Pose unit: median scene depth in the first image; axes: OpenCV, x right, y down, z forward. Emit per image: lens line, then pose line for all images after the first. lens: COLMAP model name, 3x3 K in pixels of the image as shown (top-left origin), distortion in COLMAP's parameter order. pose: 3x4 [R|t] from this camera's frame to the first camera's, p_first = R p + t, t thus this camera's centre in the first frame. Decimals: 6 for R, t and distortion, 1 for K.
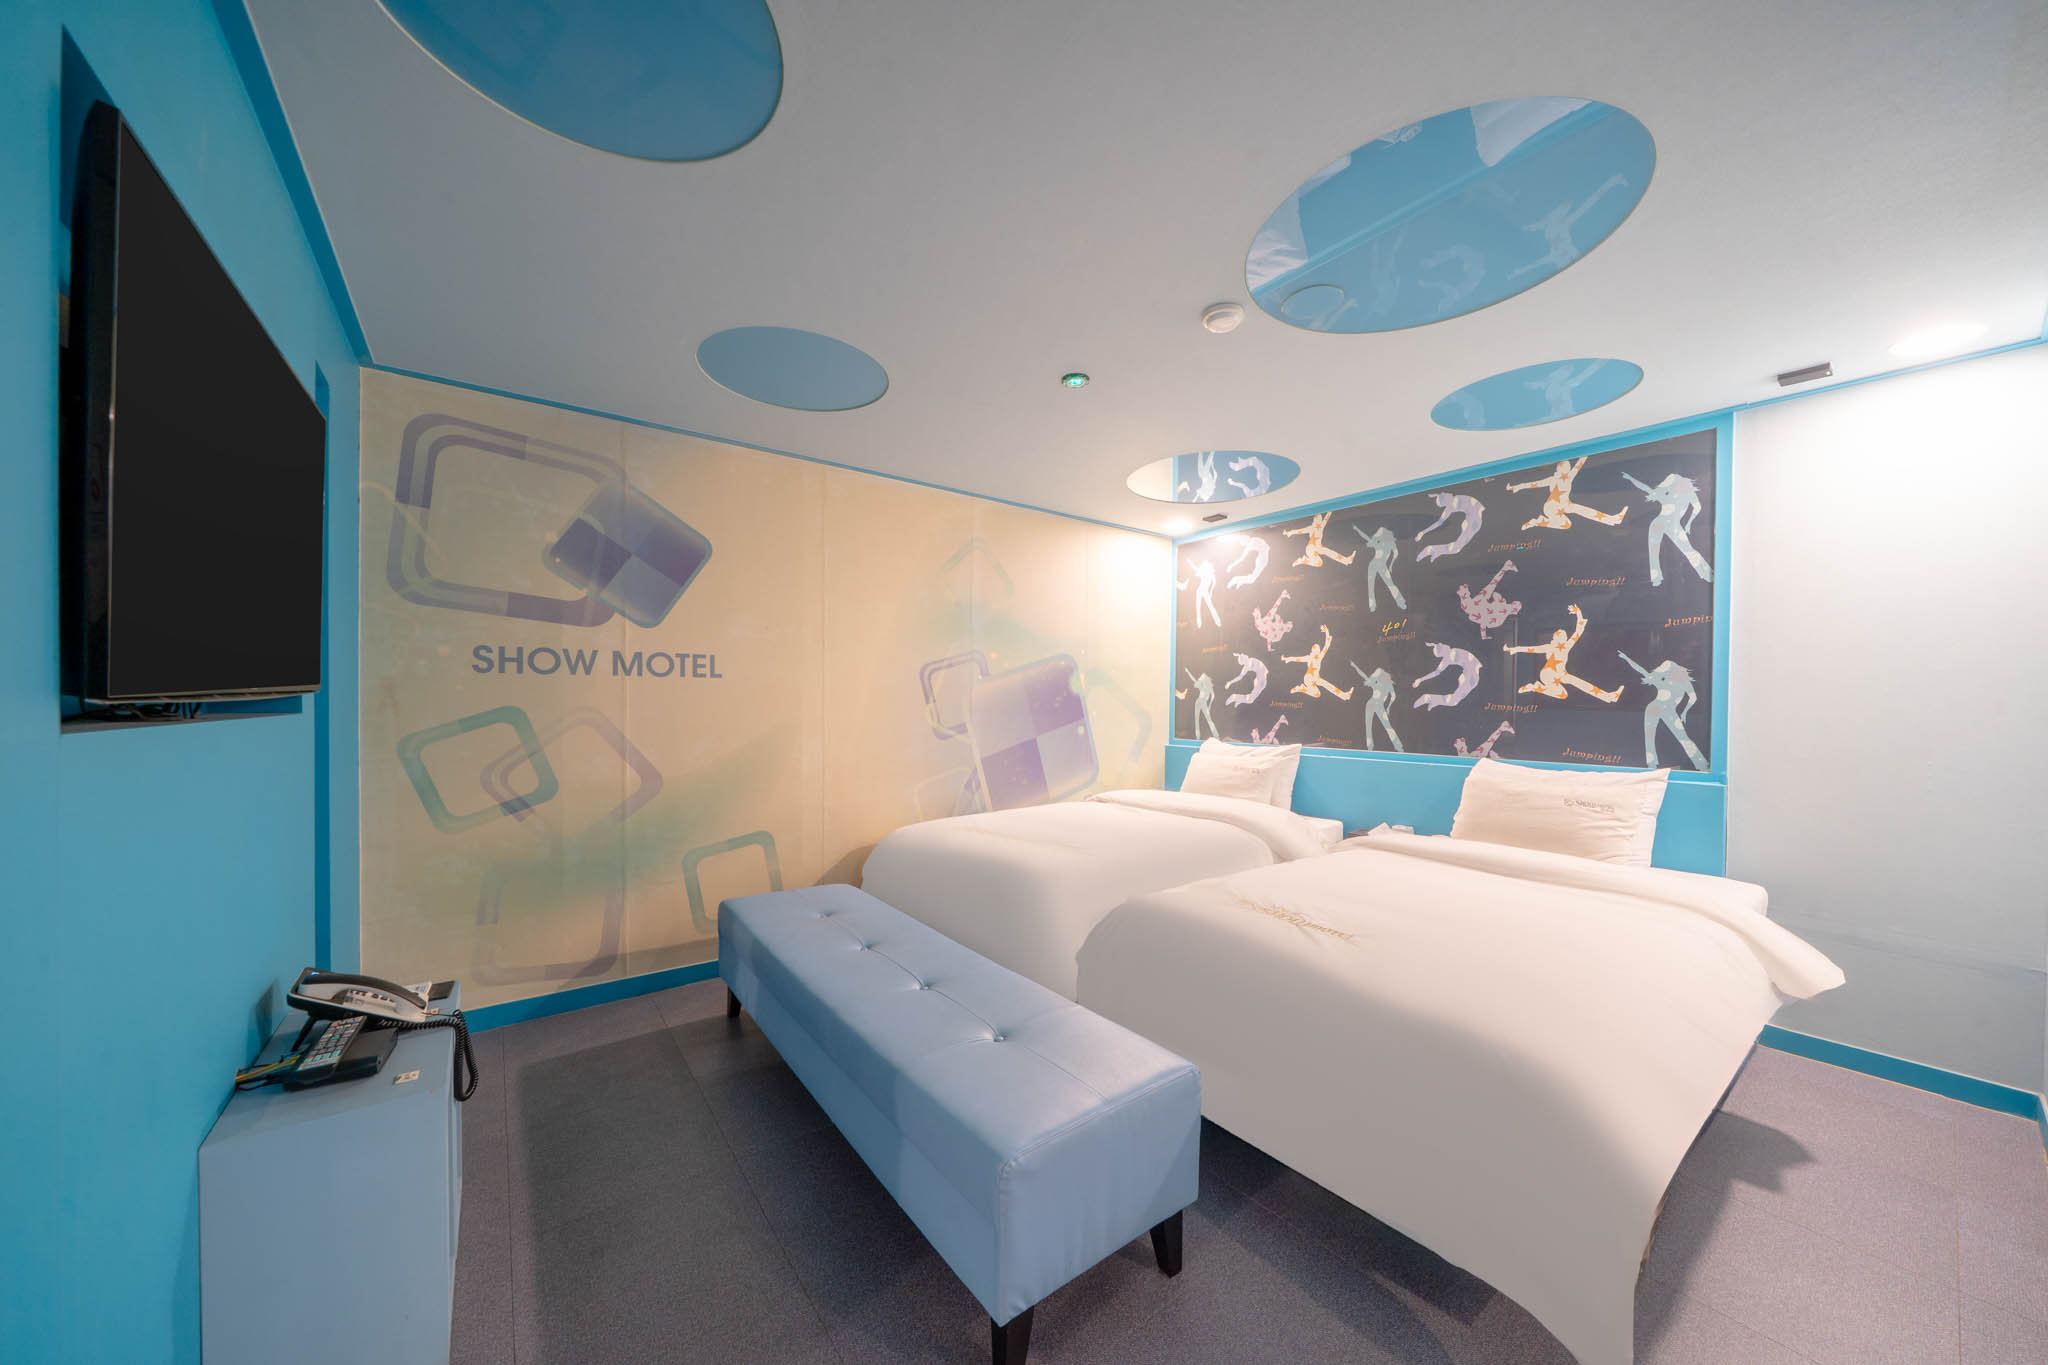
lens RADIAL K [[708.8, 0, 1028.4], [0, 708.8, 697.7], [0, 0, 1]] dist [0.000079, -0.000017]
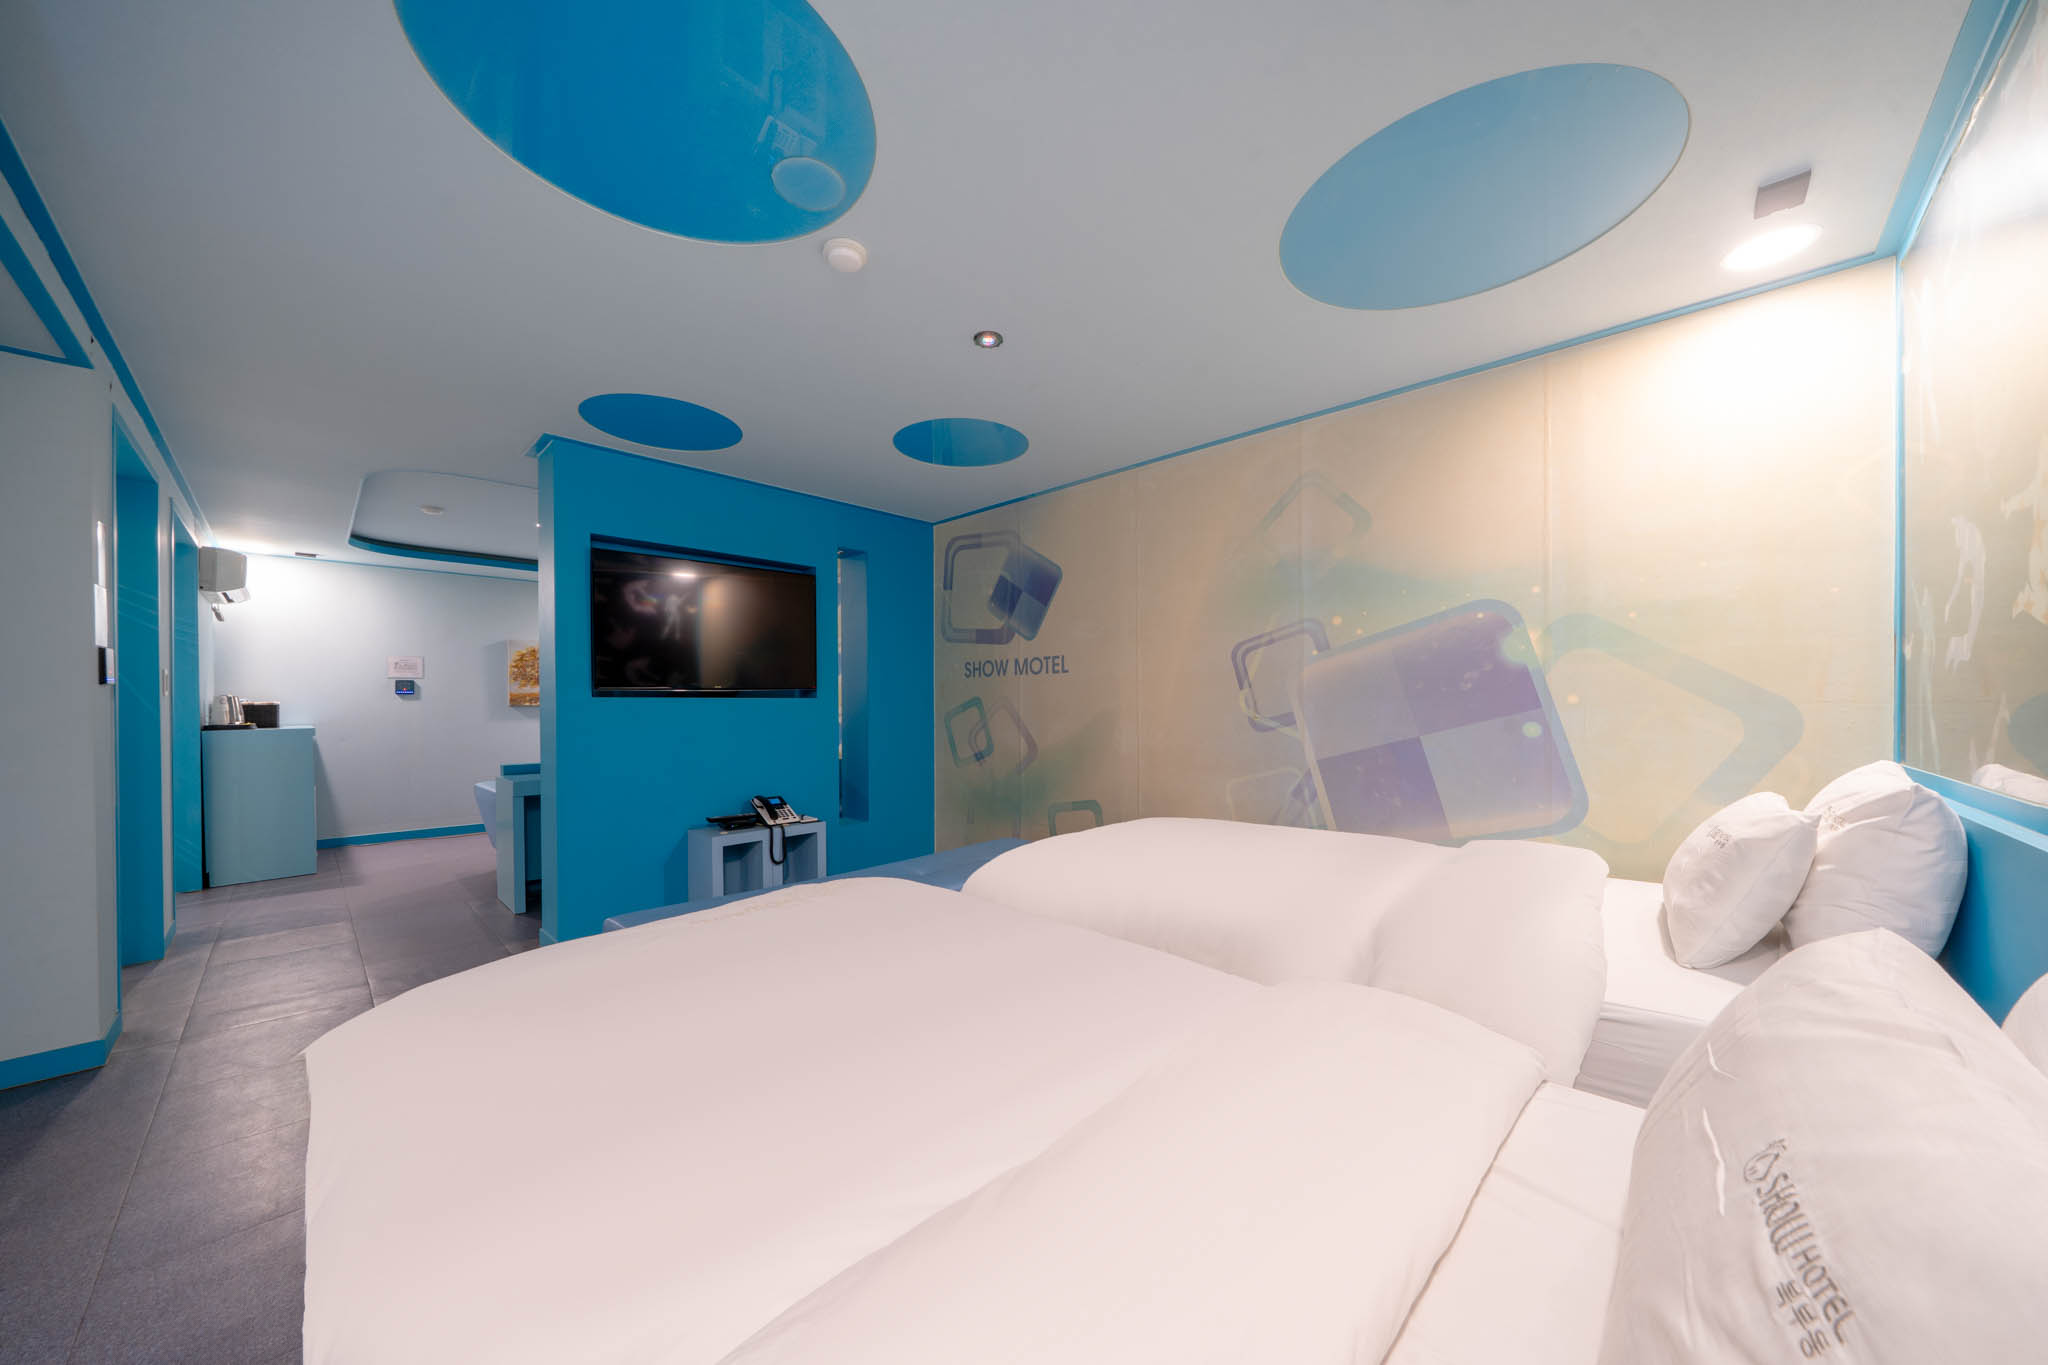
lens RADIAL K [[708.8, 0, 1009.9], [0, 708.8, 697.9], [0, 0, 1]] dist [0.000079, -0.000017]
pose [[0.138862, -0.017481, -0.990157, 0.840336], [0.010215, 0.999816, -0.016219, 0.037836], [0.990259, -0.007862, 0.139015, 0.751714]]
